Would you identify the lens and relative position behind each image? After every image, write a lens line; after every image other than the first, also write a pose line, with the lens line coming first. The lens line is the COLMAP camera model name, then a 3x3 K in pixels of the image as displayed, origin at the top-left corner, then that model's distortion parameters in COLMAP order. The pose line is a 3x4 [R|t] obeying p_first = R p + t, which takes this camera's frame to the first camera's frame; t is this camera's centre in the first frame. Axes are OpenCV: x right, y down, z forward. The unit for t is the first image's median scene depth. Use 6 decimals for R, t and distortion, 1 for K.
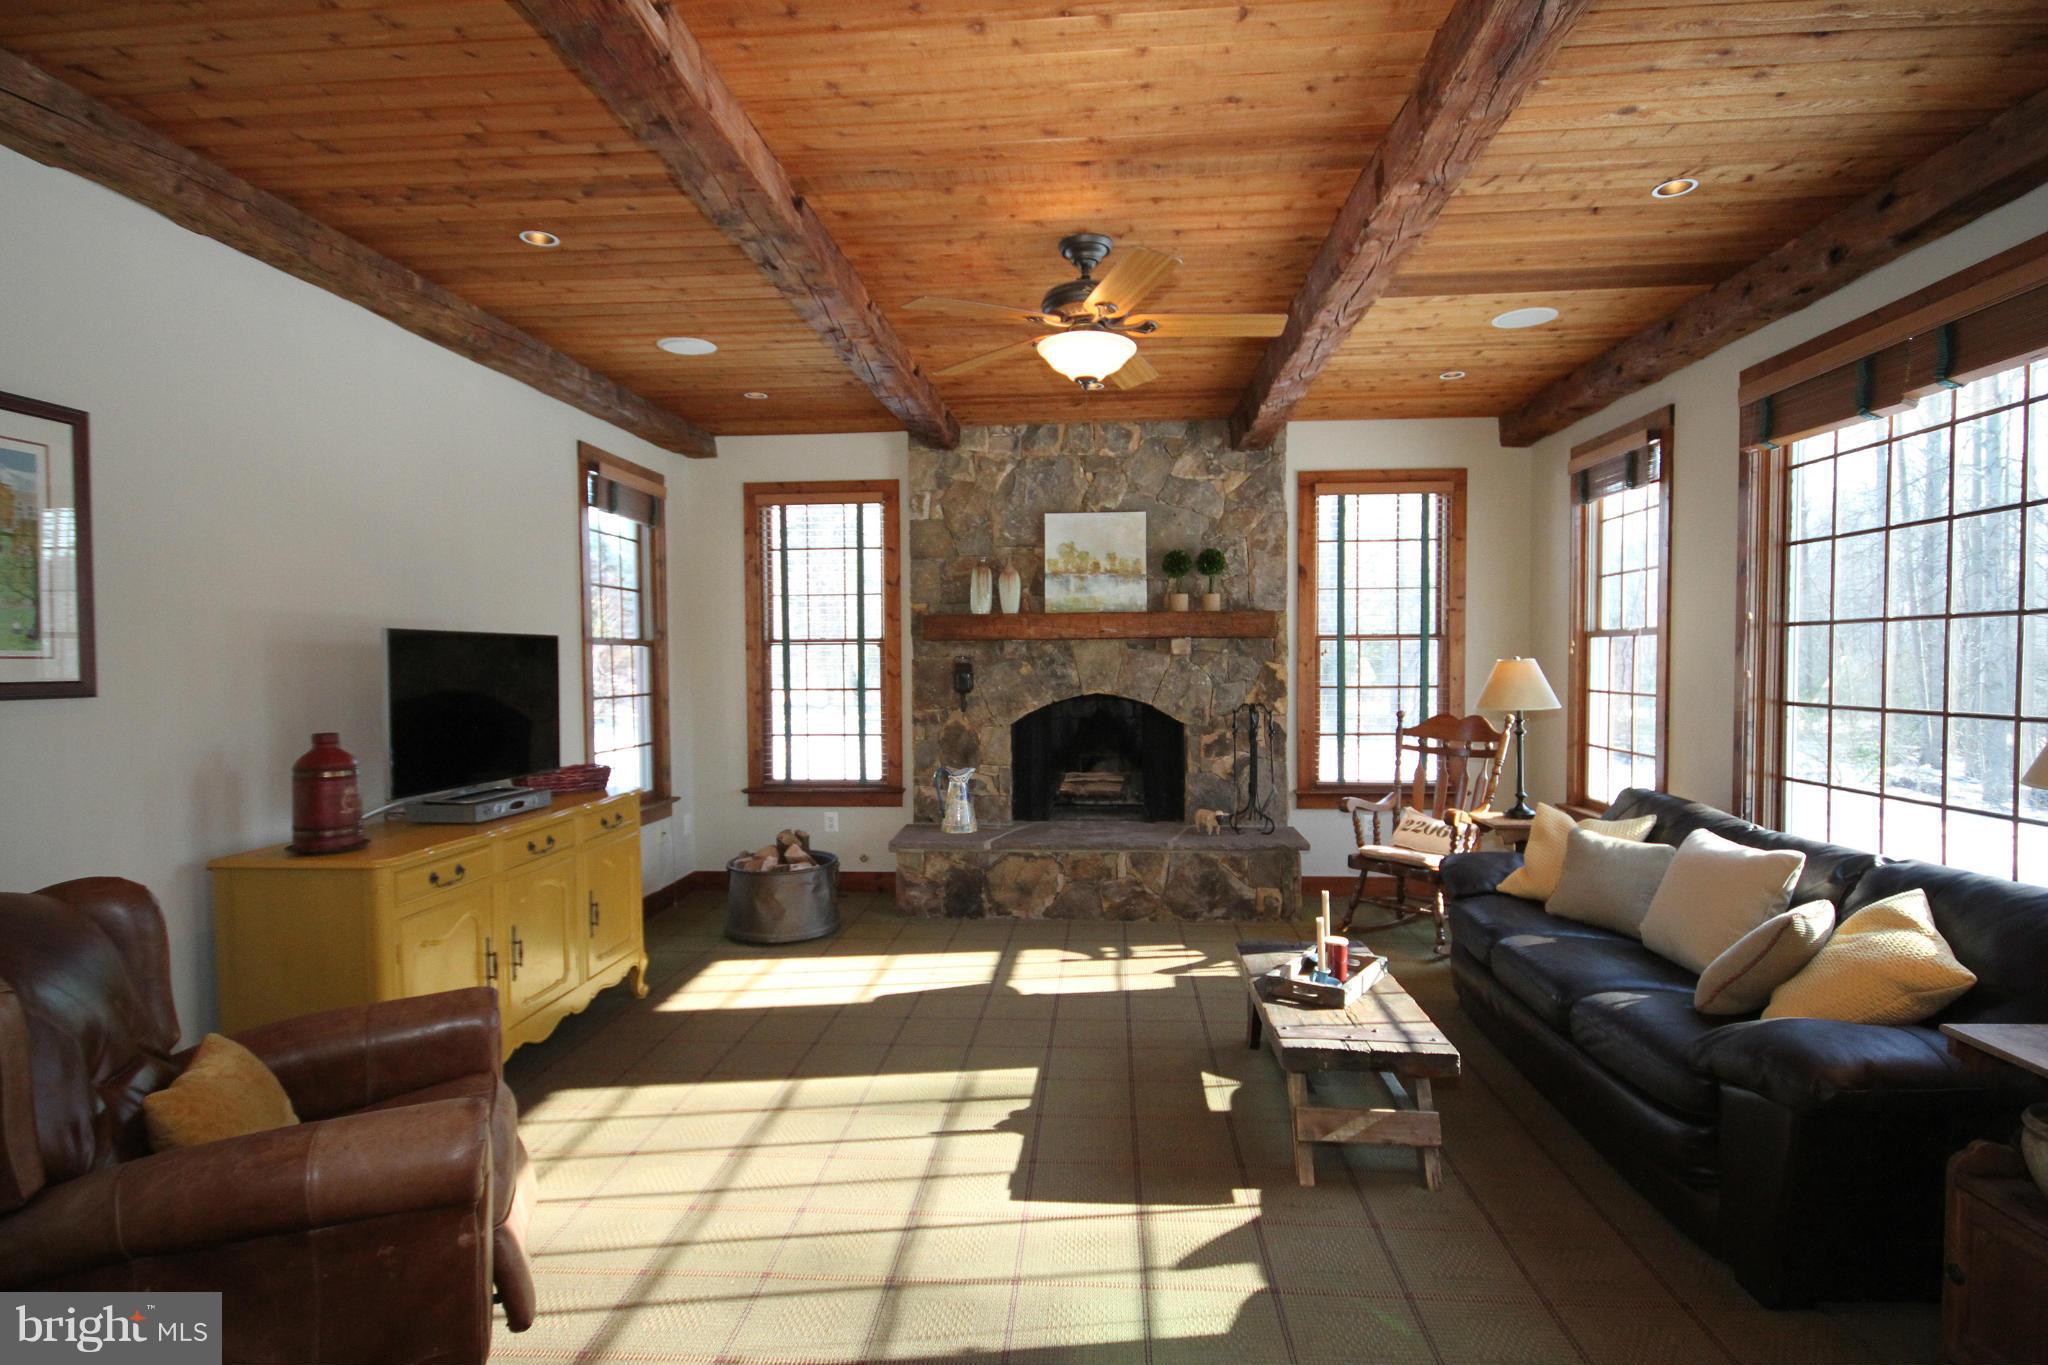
lens RADIAL K [[1058.5, 0, 1018.4], [0, 1058.5, 685.7], [0, 0, 1]] dist [0.003804, -0.005448]
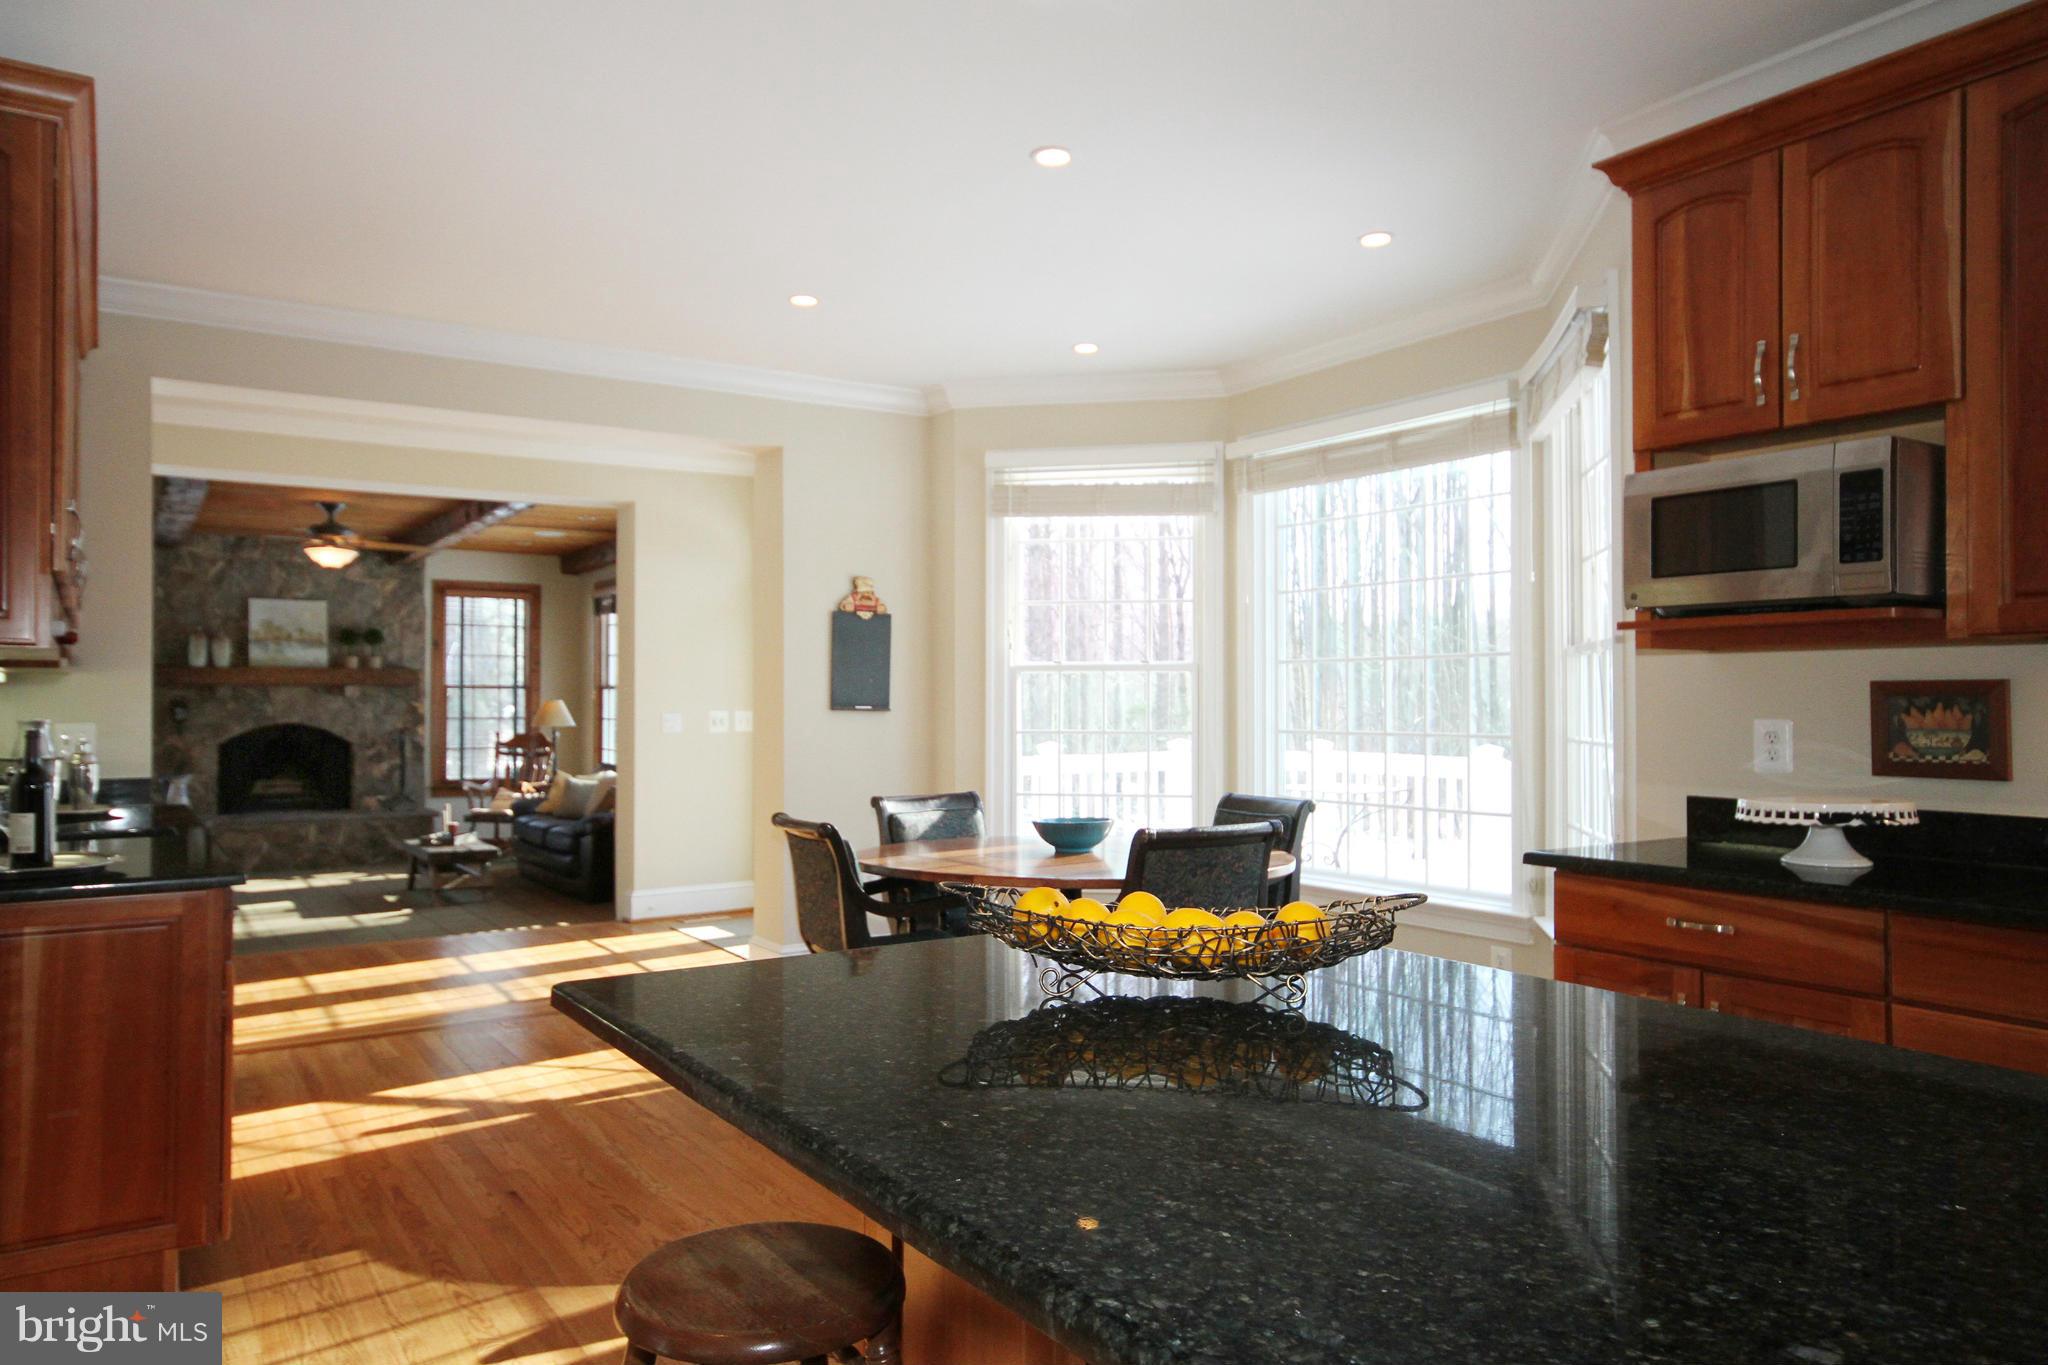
lens RADIAL K [[1308.7, 0, 1013.3], [0, 1308.7, 693.0], [0, 0, 1]] dist [0.000080, 0.002058]
pose [[0.777779, 0.012113, 0.628422, -0.286094], [0.010855, 0.999406, -0.032698, 0.037025], [-0.628445, 0.032253, 0.777185, -1.048478]]
